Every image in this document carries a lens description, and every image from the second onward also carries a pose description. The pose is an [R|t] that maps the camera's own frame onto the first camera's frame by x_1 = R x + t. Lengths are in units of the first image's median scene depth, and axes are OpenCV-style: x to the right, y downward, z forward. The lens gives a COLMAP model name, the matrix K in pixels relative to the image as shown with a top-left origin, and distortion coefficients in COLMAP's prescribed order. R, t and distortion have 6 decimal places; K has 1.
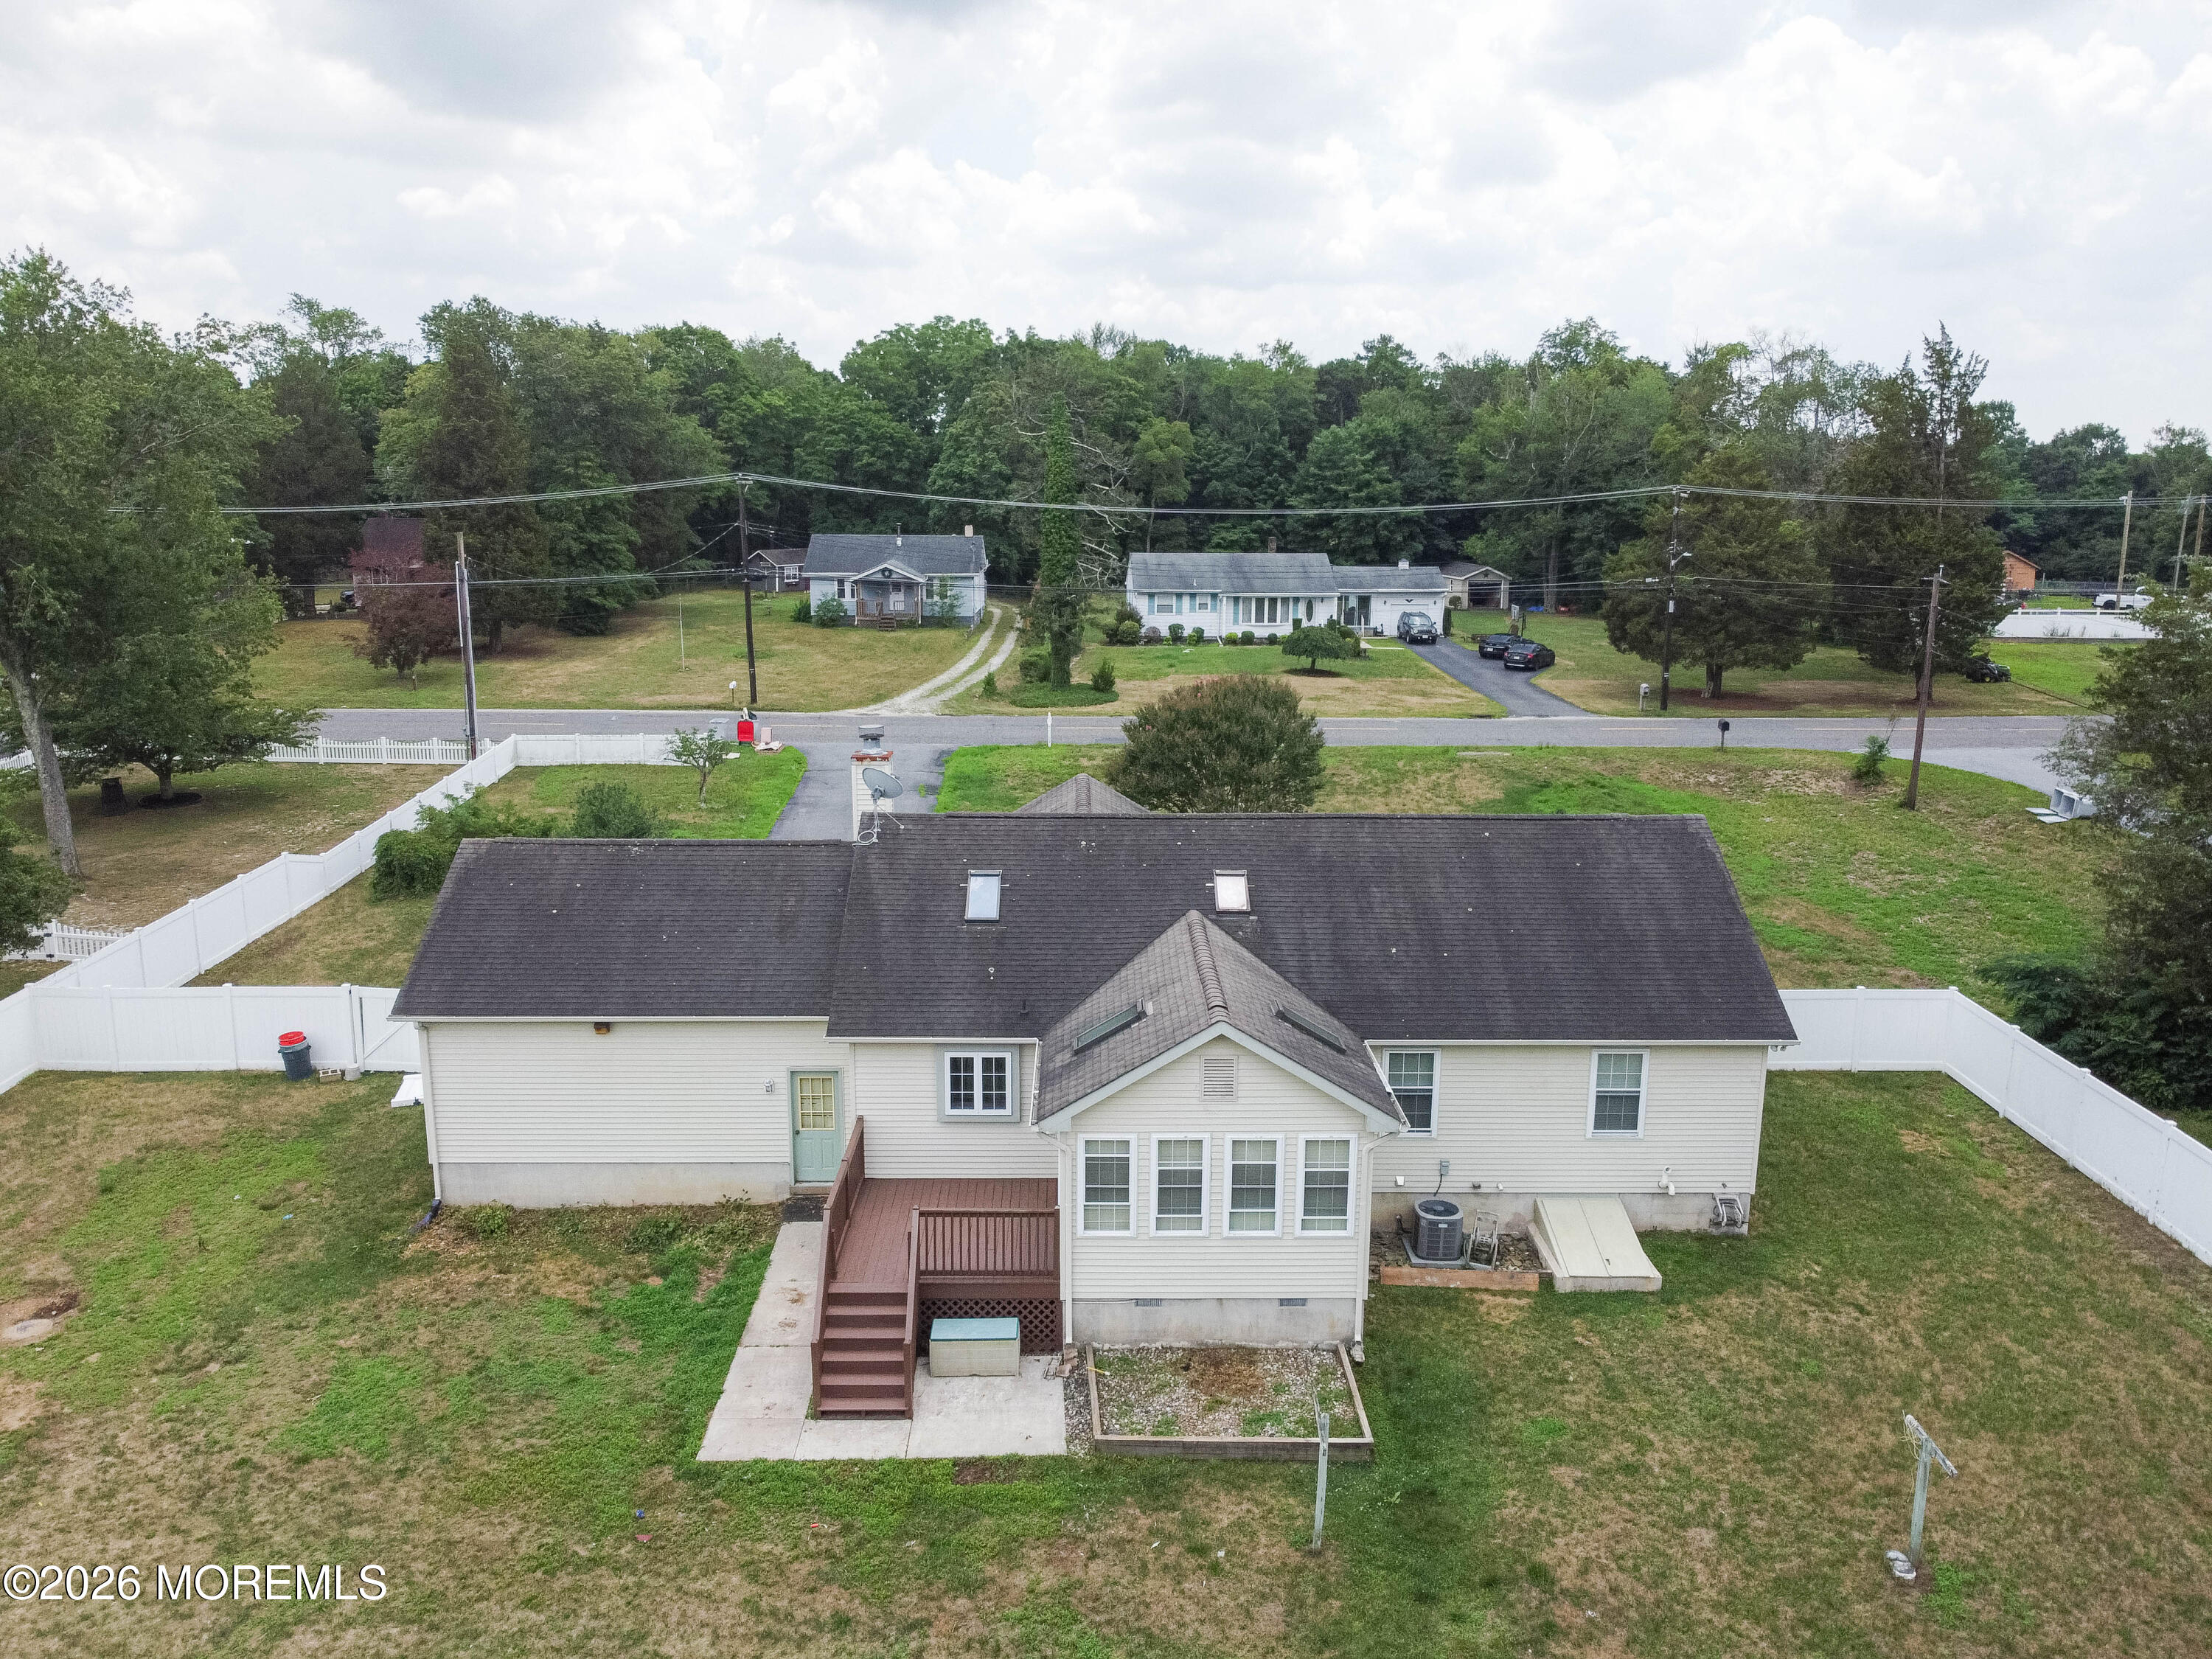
lens RADIAL K [[1681.5, 0, 1106.0], [0, 1681.5, 829.5], [0, 0, 1]] dist [-0.007965, 0.006115]
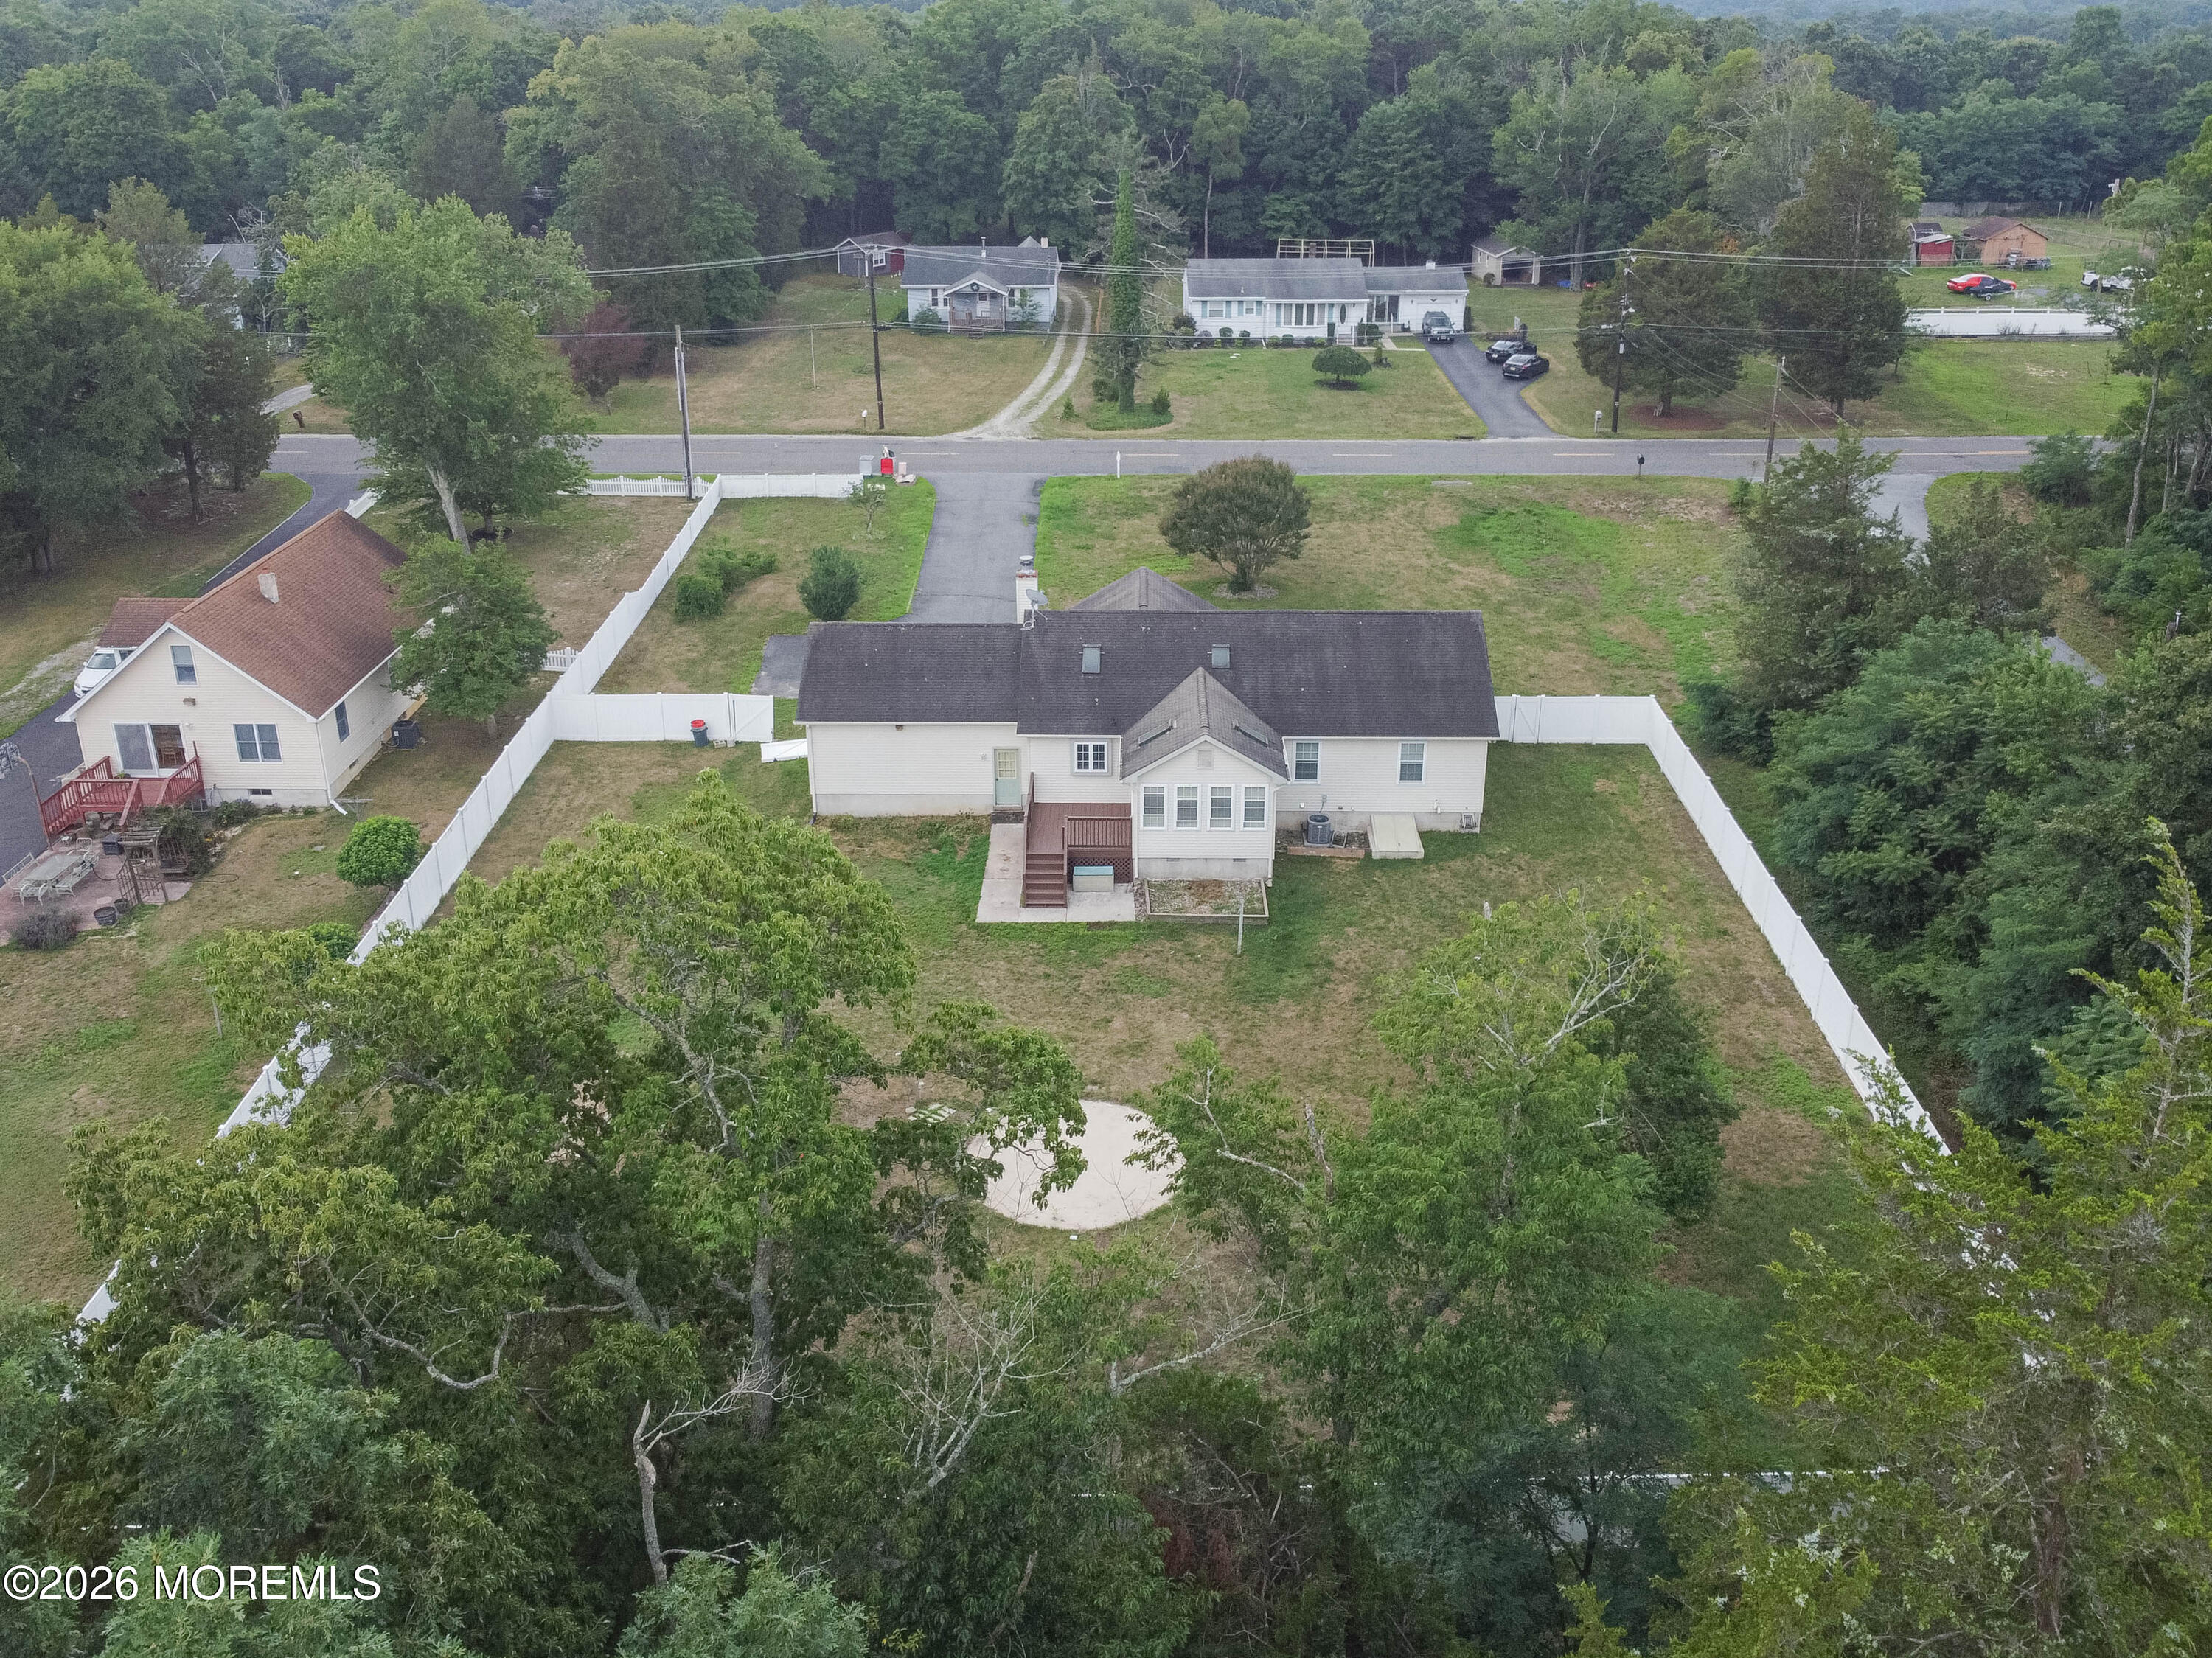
lens RADIAL K [[1882.4, 0, 1109.5], [0, 1882.4, 724.4], [0, 0, 1]] dist [-0.004820, -0.002969]
pose [[0.999473, 0.003501, -0.032285, 0.017758], [0.001873, 0.986302, 0.164941, -0.244857], [0.032420, -0.164914, 0.985775, -1.148505]]
